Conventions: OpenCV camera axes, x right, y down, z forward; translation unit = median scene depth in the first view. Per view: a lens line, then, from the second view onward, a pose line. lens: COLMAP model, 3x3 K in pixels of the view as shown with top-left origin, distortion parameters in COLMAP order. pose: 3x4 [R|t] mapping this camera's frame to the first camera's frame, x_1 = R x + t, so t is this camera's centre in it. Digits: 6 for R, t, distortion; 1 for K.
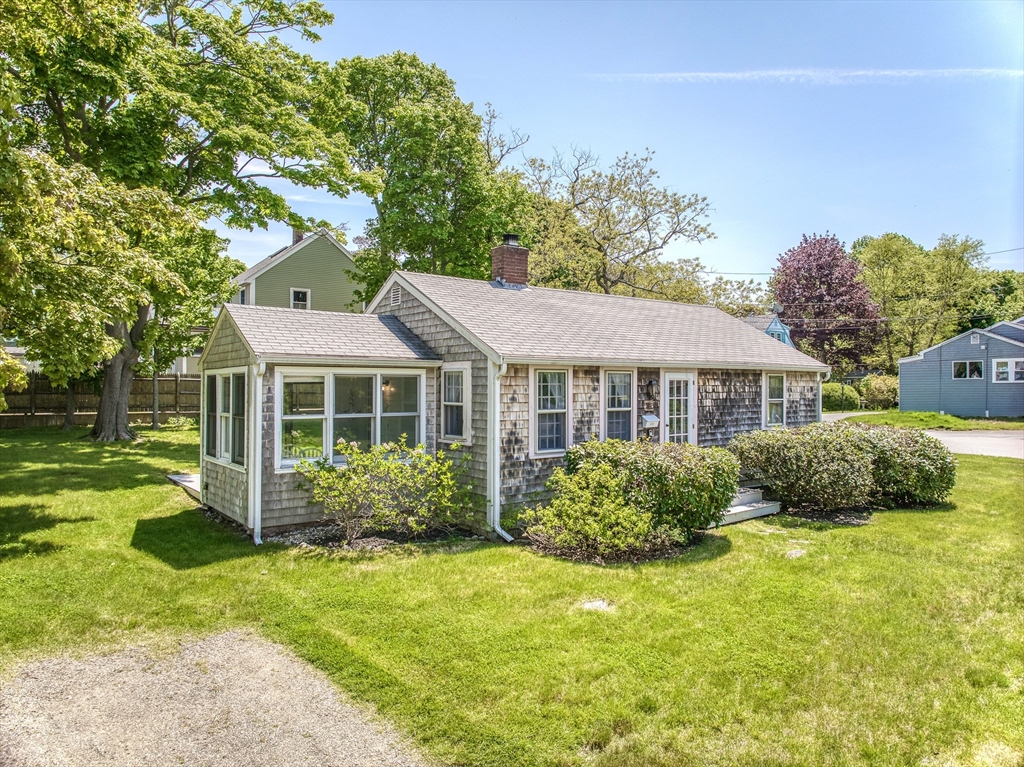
lens RADIAL K [[707.0, 0, 515.9], [0, 707.0, 387.2], [0, 0, 1]] dist [-0.040295, -0.001115]
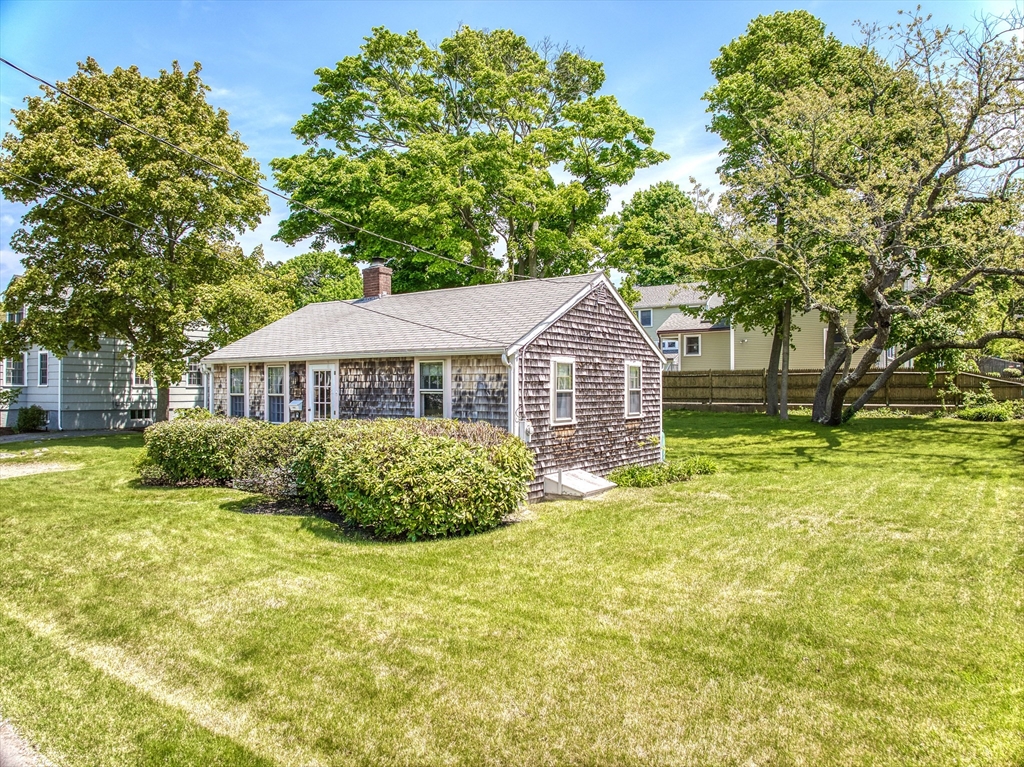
lens RADIAL K [[707.0, 0, 512.0], [0, 707.0, 381.7], [0, 0, 1]] dist [-0.040295, -0.001115]
pose [[0.294532, -0.004432, -0.955631, 1.414089], [0.002877, 0.999989, -0.003751, 0.012583], [0.955637, -0.001644, 0.294541, 0.967971]]
